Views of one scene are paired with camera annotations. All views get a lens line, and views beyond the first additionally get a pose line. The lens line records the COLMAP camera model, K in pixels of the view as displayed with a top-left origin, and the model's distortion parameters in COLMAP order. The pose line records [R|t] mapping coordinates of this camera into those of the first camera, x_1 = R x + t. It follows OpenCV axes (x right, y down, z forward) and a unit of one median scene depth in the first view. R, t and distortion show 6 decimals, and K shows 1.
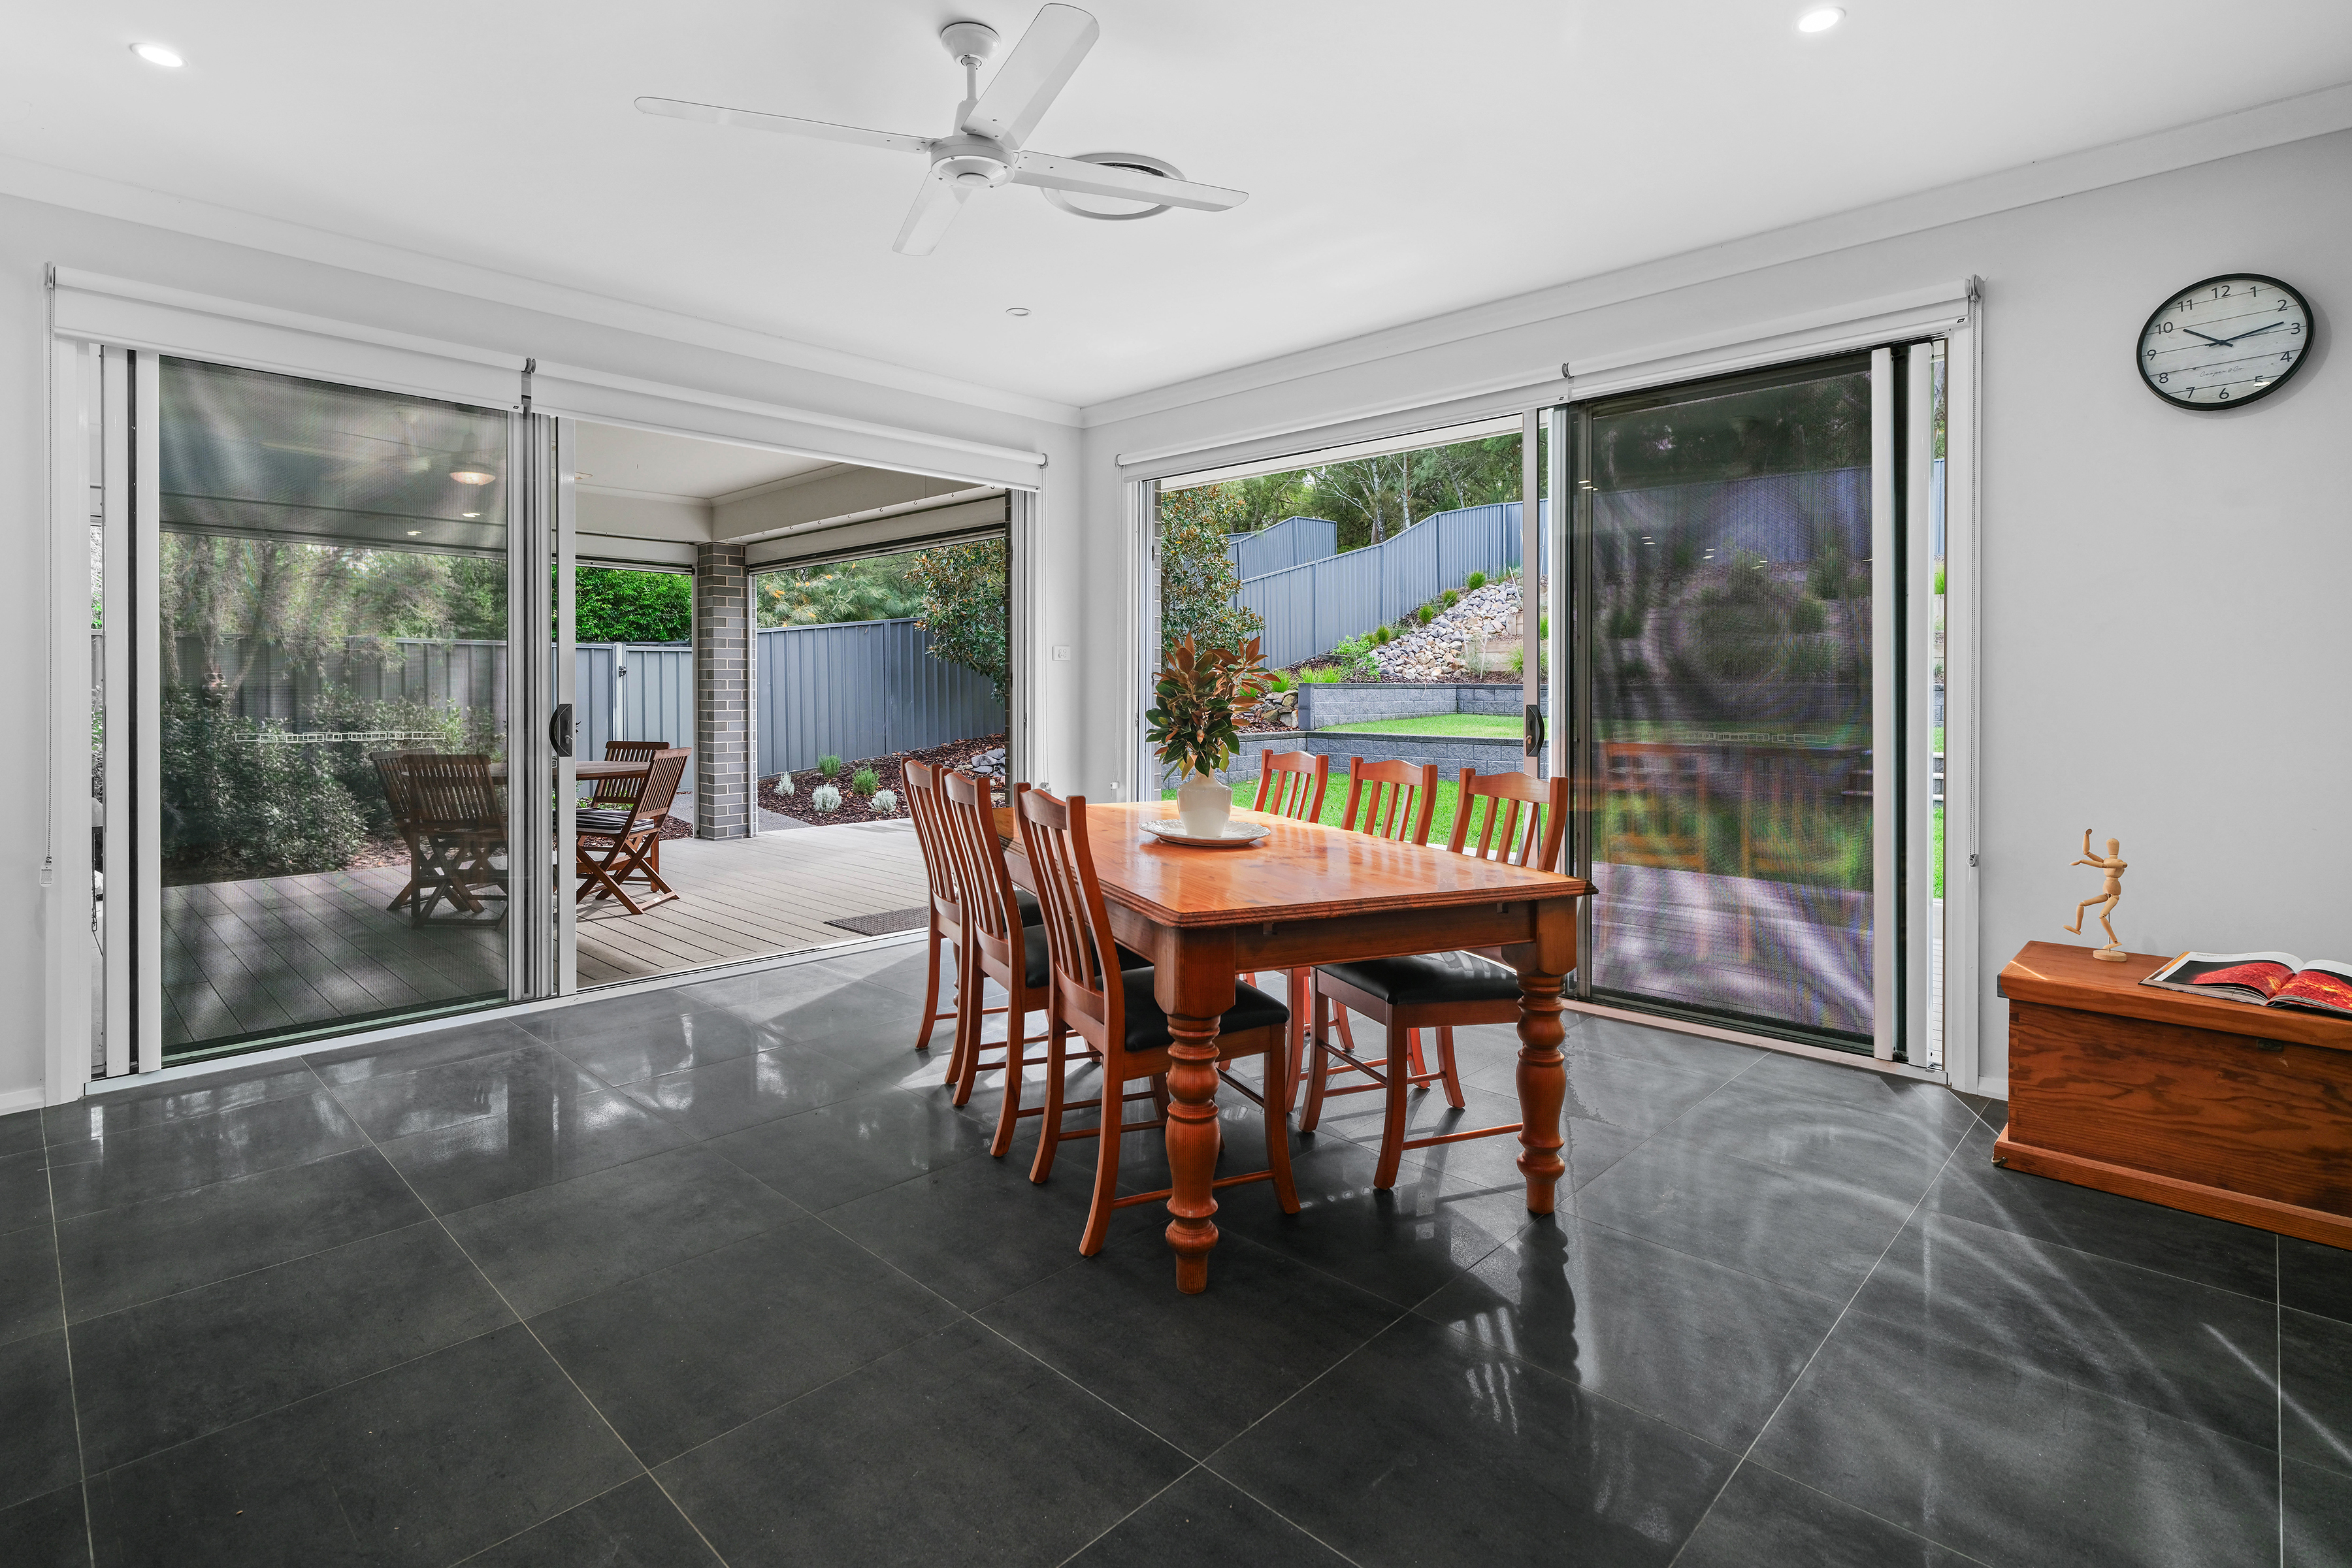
lens RADIAL K [[1126.7, 0, 1178.7], [0, 1126.7, 693.0], [0, 0, 1]] dist [0.000481, 0.000000]
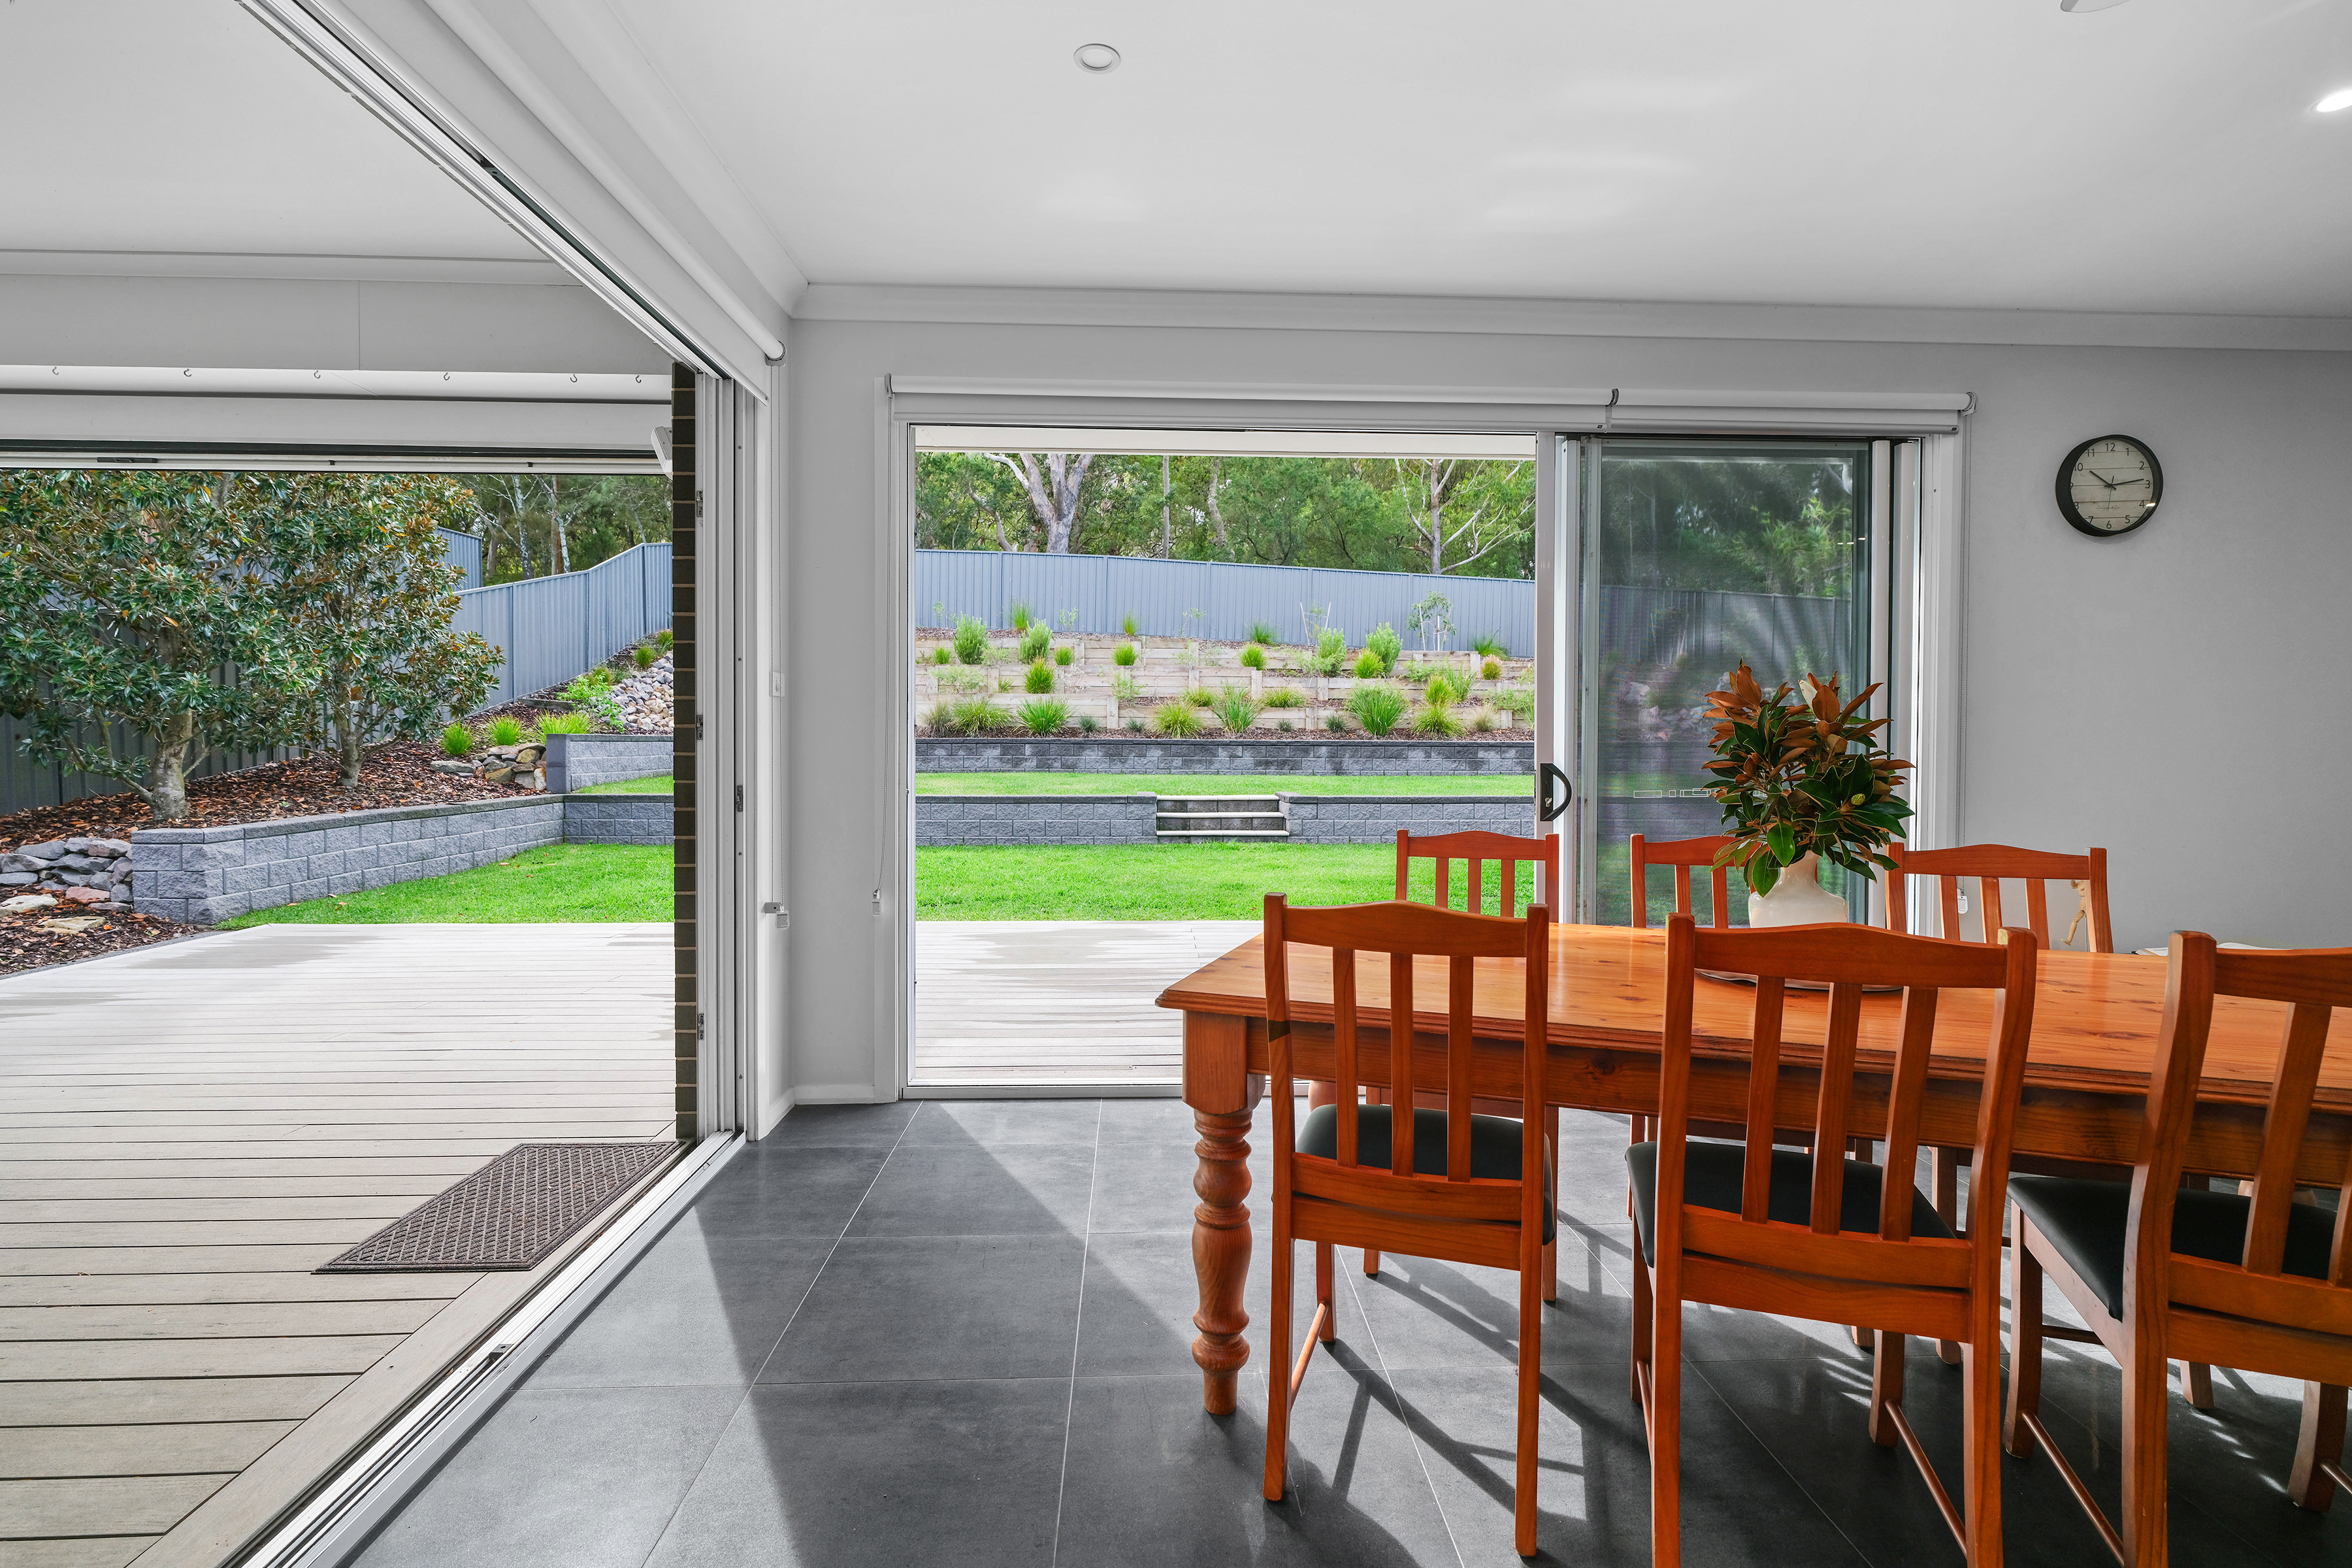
lens RADIAL K [[1061.6, 0, 1183.3], [0, 1061.6, 764.3], [0, 0, 1]] dist [-0.001481, -0.000263]
pose [[0.686774, -0.014893, 0.726719, -0.271510], [0.001778, 0.999821, 0.018810, -0.001317], [-0.726869, -0.011626, 0.686678, 0.333565]]
